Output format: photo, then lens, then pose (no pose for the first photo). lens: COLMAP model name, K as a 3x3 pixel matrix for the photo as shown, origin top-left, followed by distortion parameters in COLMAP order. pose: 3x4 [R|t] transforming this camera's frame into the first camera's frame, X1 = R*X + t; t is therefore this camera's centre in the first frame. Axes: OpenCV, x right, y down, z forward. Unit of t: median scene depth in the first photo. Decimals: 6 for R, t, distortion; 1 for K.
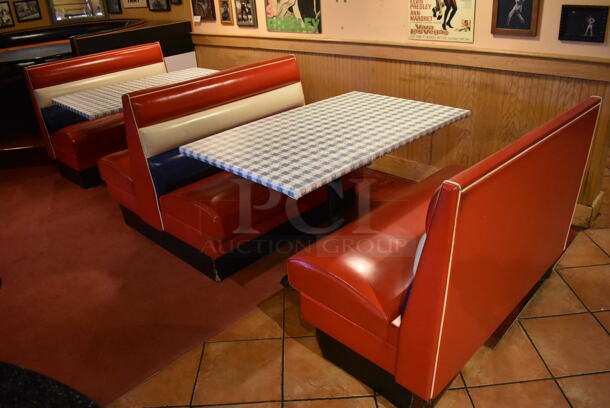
lens RADIAL K [[475.5, 0, 305.0], [0, 475.5, 204.0], [0, 0, 1]] dist [-0.087101, 0.000488]
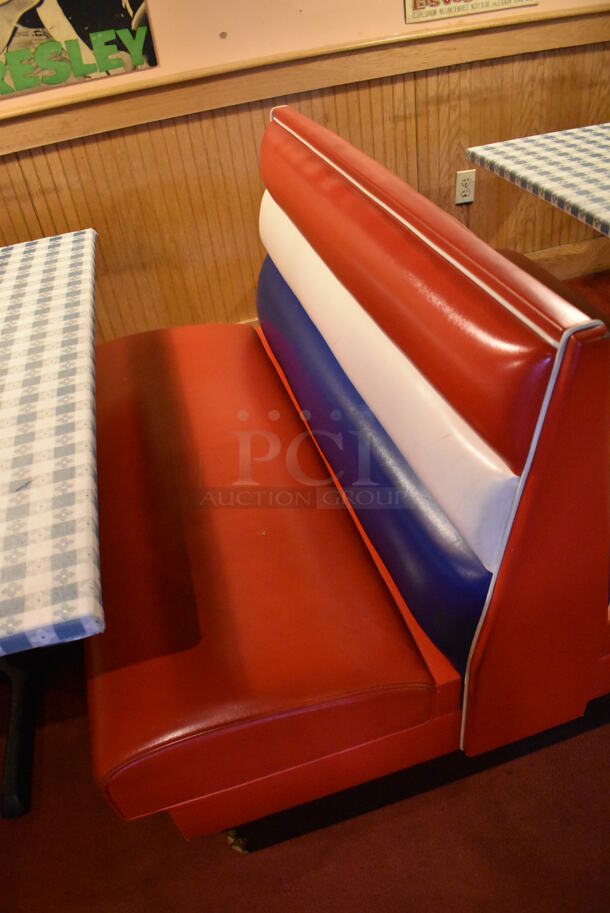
lens RADIAL K [[749.7, 0, 305.0], [0, 749.7, 456.5], [0, 0, 1]] dist [-0.091972, -0.001039]
pose [[0.479002, -0.544278, 0.688707, -0.536371], [0.457458, 0.824389, 0.333339, -0.284242], [-0.749192, 0.155384, 0.643869, 0.683172]]
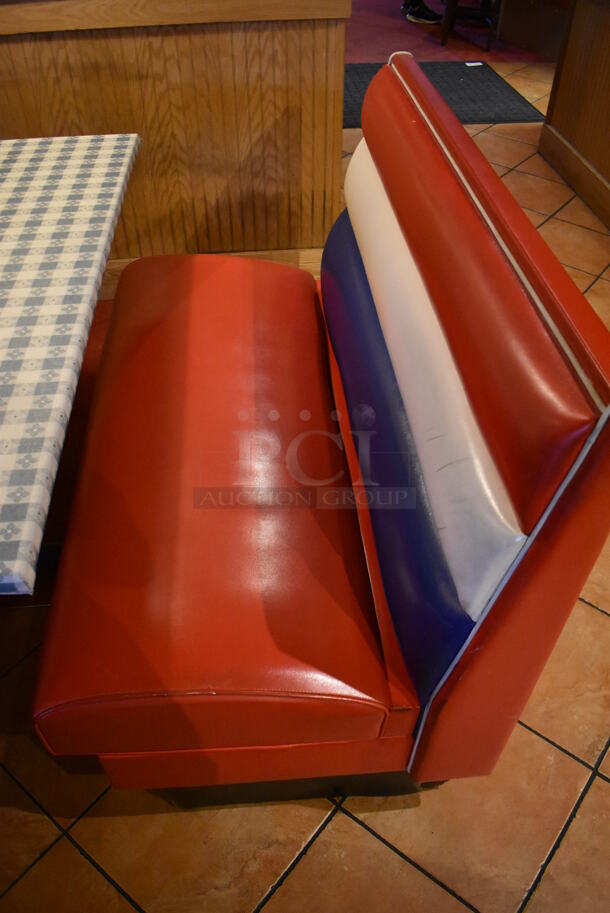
lens RADIAL K [[711.7, 0, 305.0], [0, 711.7, 456.5], [0, 0, 1]] dist [-0.087101, 0.000488]
pose [[0.642911, -0.489667, 0.588975, -0.067540], [0.304413, 0.868969, 0.390161, -0.110022], [-0.702850, -0.071547, 0.707731, 0.308344]]
